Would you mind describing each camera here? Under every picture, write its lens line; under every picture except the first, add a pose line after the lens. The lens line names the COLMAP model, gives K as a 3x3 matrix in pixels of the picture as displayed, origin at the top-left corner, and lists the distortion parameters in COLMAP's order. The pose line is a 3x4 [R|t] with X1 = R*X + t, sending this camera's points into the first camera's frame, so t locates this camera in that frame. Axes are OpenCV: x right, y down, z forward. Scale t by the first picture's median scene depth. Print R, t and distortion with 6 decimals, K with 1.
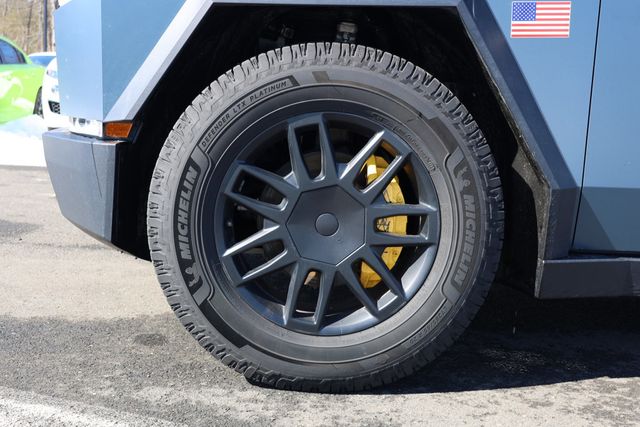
lens RADIAL K [[733.3, 0, 320.0], [0, 733.3, 213.5], [0, 0, 1]] dist [0.077686, -0.005414]
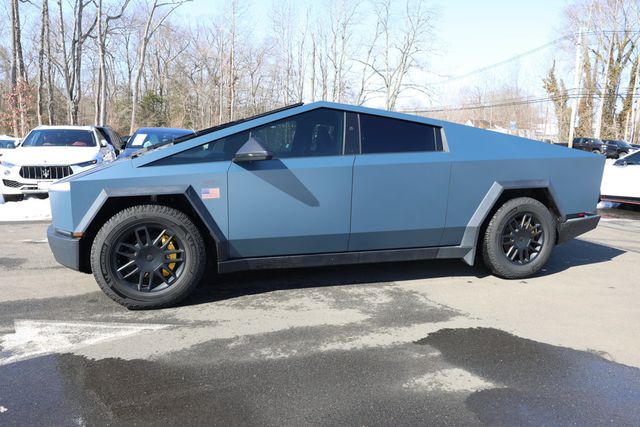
lens RADIAL K [[492.0, 0, 320.0], [0, 492.0, 213.5], [0, 0, 1]] dist [-0.006281, -0.003627]
pose [[0.962128, -0.070736, 0.263259, 0.175148], [0.069797, 0.997477, 0.012928, -0.160070], [-0.263509, 0.005937, 0.964639, -1.314956]]
